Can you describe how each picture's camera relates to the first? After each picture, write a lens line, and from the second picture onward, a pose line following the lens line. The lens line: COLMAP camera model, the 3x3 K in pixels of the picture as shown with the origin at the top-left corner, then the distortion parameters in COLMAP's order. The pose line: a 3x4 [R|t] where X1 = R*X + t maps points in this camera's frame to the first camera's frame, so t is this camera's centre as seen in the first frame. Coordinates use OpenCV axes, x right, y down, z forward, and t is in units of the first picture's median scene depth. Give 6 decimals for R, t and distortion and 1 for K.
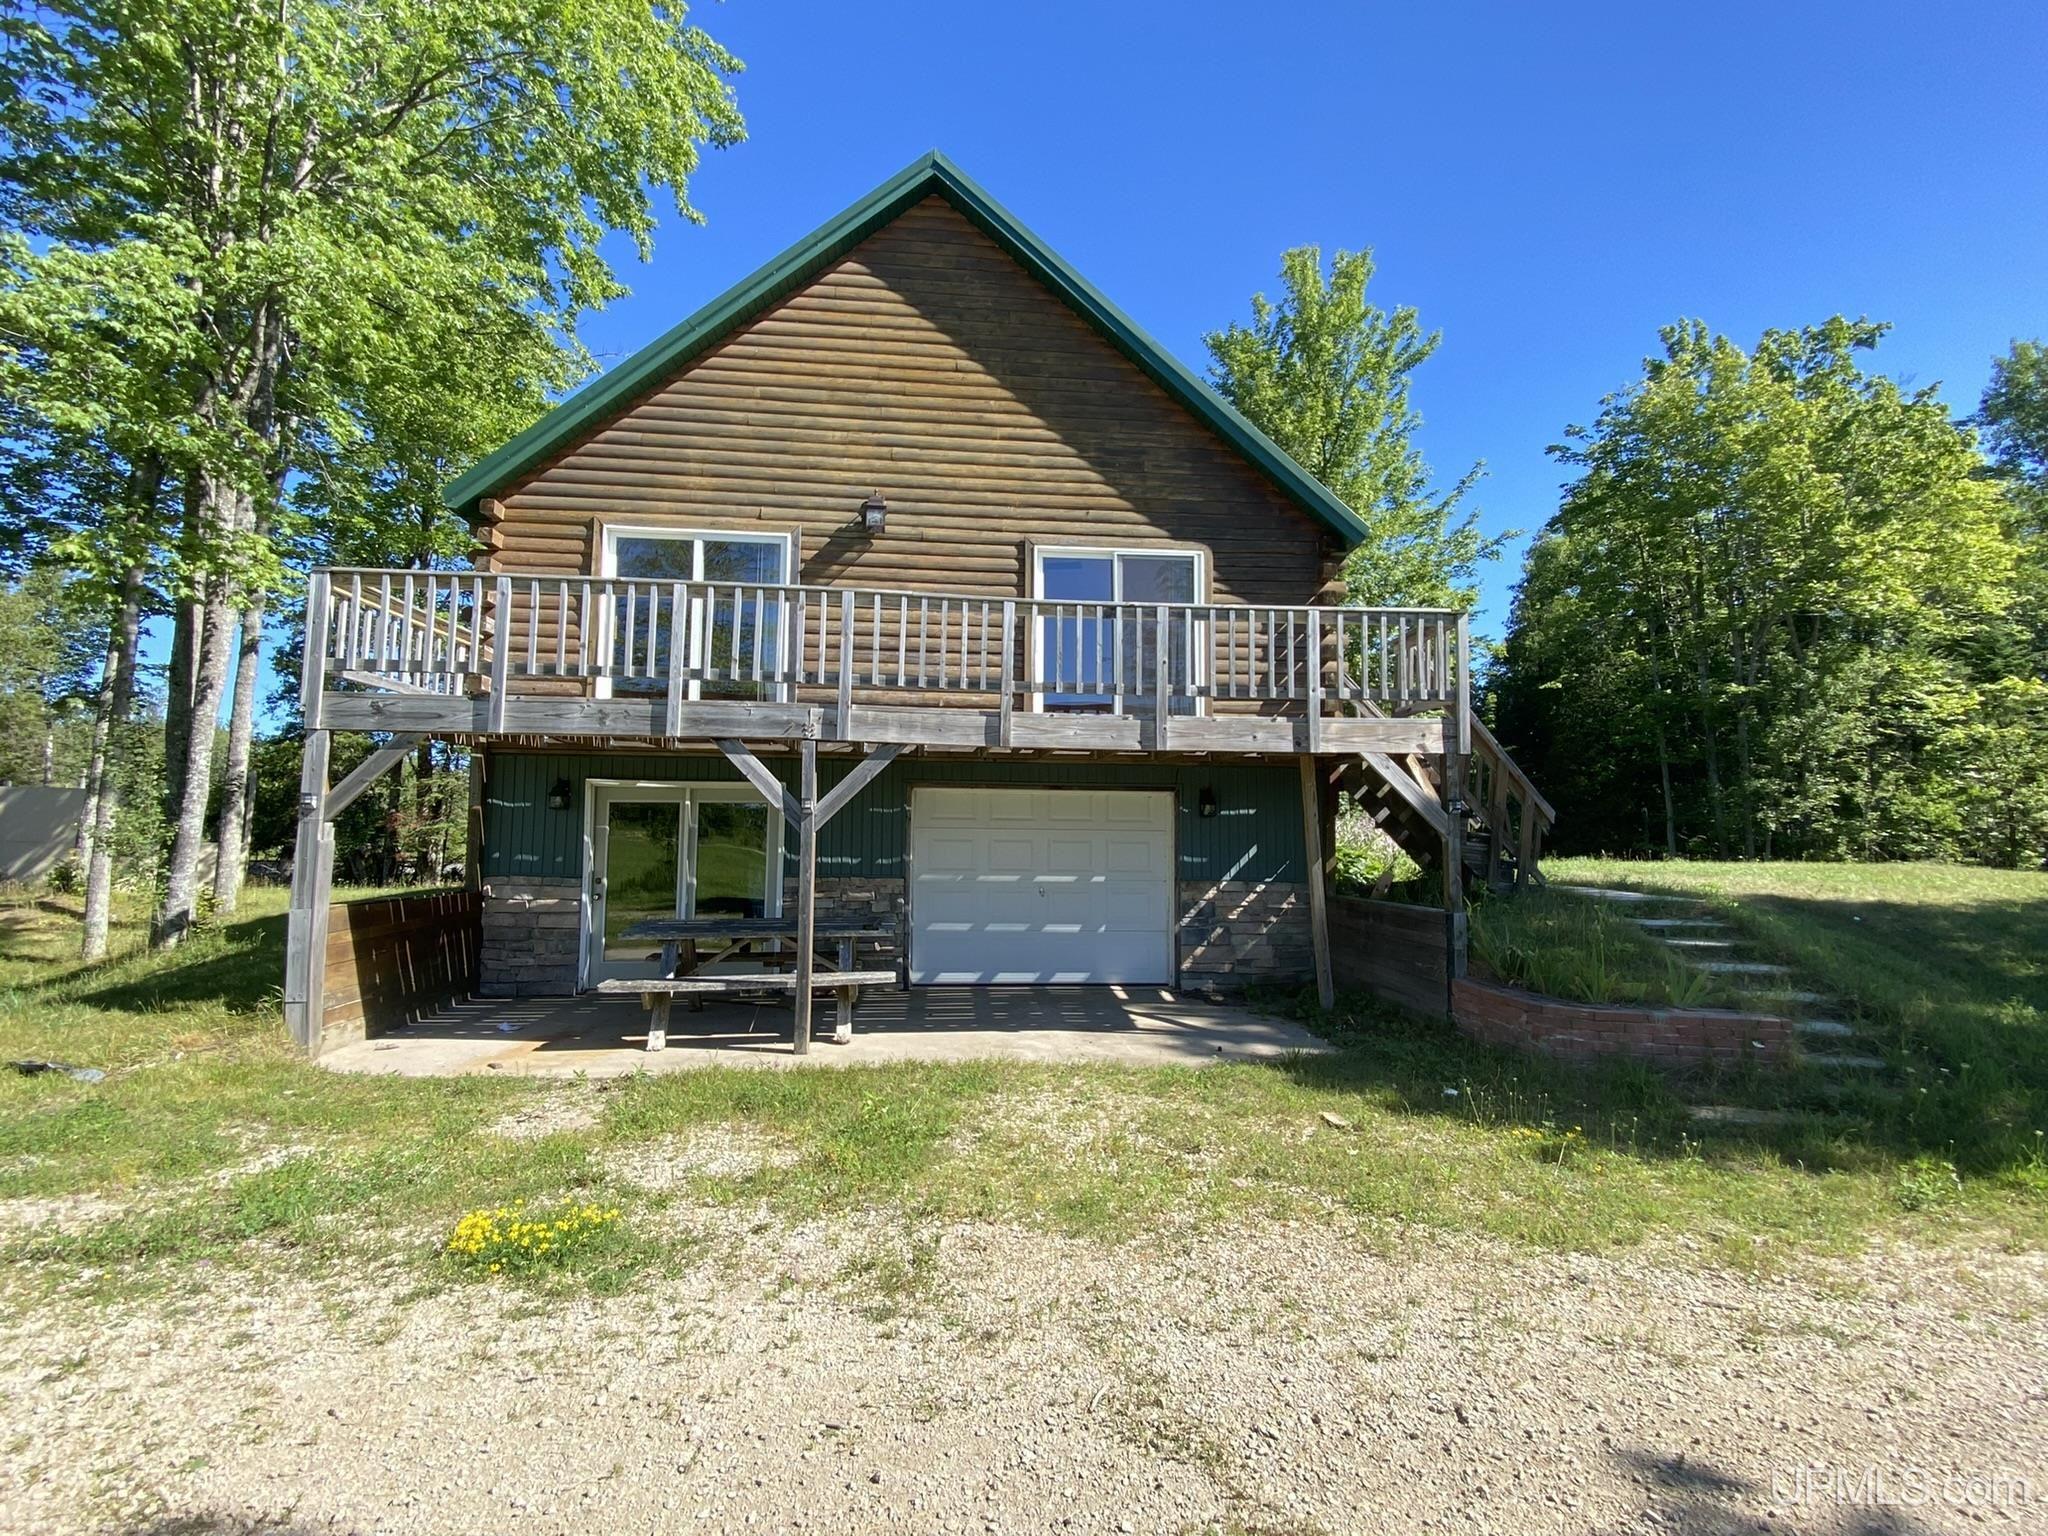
lens RADIAL K [[960.7, 0, 1024.0], [0, 960.7, 768.0], [0, 0, 1]] dist [0.012019, 0.000037]
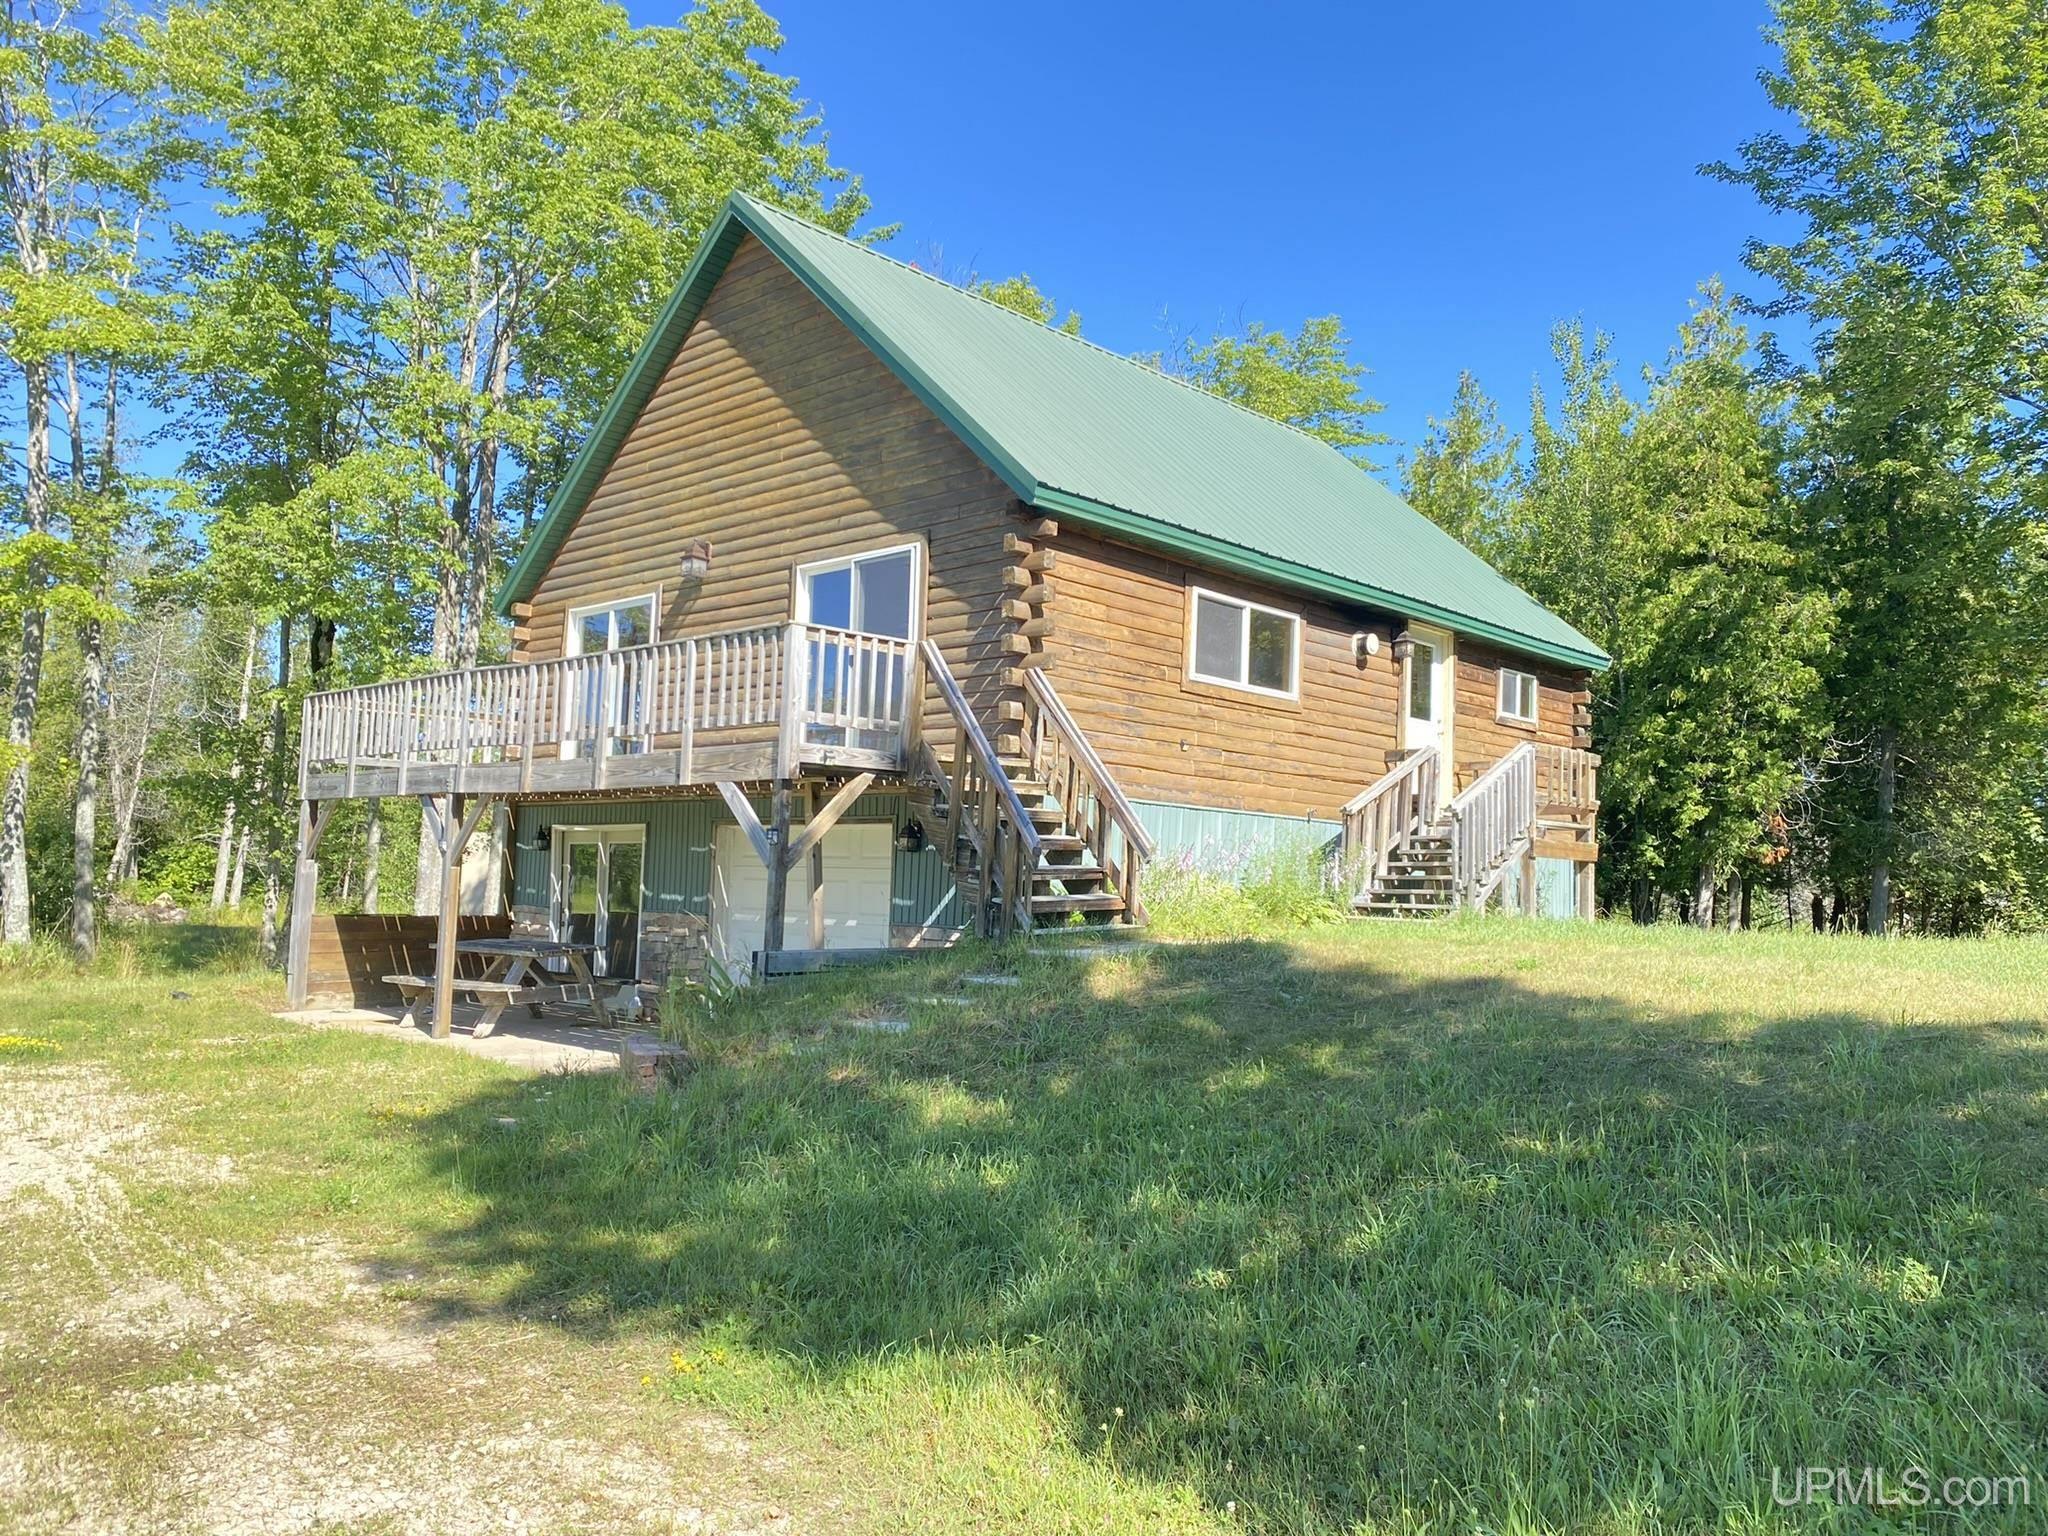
lens RADIAL K [[1558.8, 0, 1024.0], [0, 1558.8, 768.0], [0, 0, 1]] dist [0.003927, -0.000109]
pose [[0.651742, -0.051470, -0.756693, 1.337649], [0.041402, 0.998621, -0.032266, 0.025417], [0.757310, -0.010300, 0.652974, 0.167532]]
